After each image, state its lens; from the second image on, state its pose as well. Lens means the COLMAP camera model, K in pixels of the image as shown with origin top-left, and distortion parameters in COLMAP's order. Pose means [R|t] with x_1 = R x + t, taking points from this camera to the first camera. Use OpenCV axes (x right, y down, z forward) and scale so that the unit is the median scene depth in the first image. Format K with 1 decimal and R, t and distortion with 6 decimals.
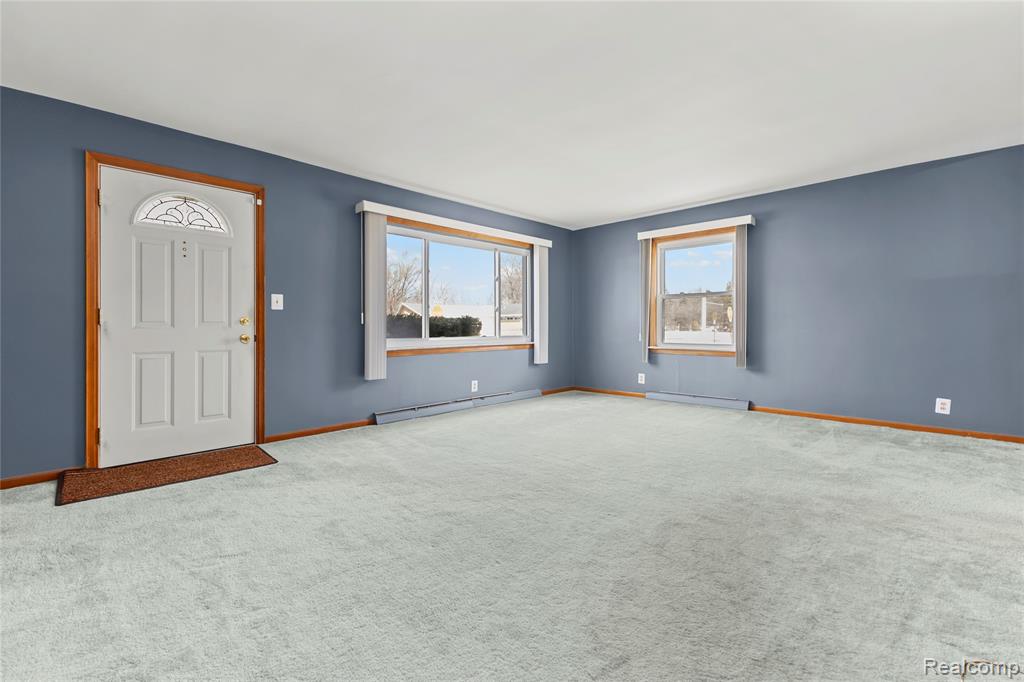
lens RADIAL K [[442.1, 0, 511.9], [0, 442.1, 330.6], [0, 0, 1]] dist [0.005950, 0.000169]
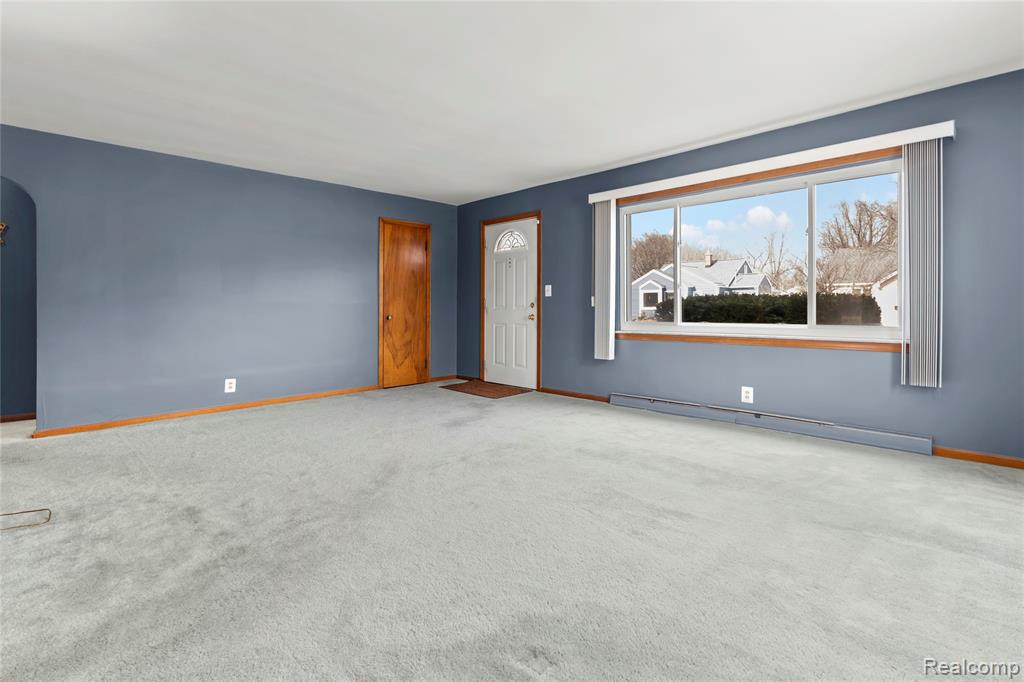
lens RADIAL K [[475.8, 0, 528.4], [0, 475.8, 308.5], [0, 0, 1]] dist [0.003941, 0.000288]
pose [[0.022103, 0.003884, -0.999748, 0.823723], [-0.006637, 0.999971, 0.003738, -0.013637], [0.999734, 0.006553, 0.022128, 0.801123]]
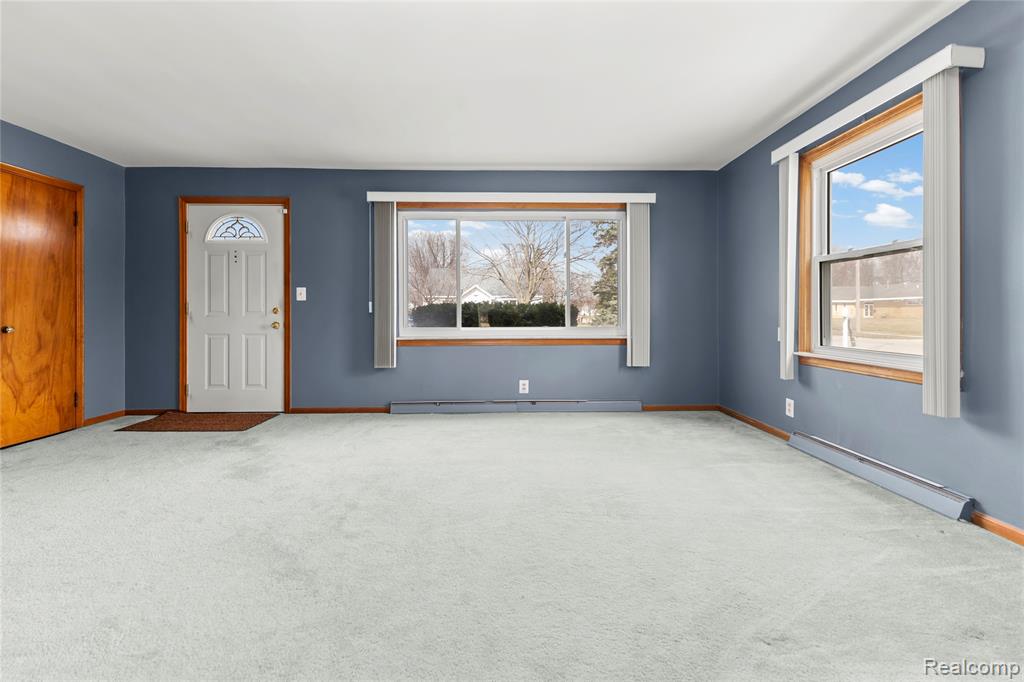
lens RADIAL K [[446.8, 0, 511.7], [0, 446.8, 317.5], [0, 0, 1]] dist [0.001724, -0.000148]
pose [[0.721280, 0.006560, -0.692613, 0.602915], [-0.006689, 0.999974, 0.002506, -0.008554], [0.692612, 0.002826, 0.721305, 0.473723]]
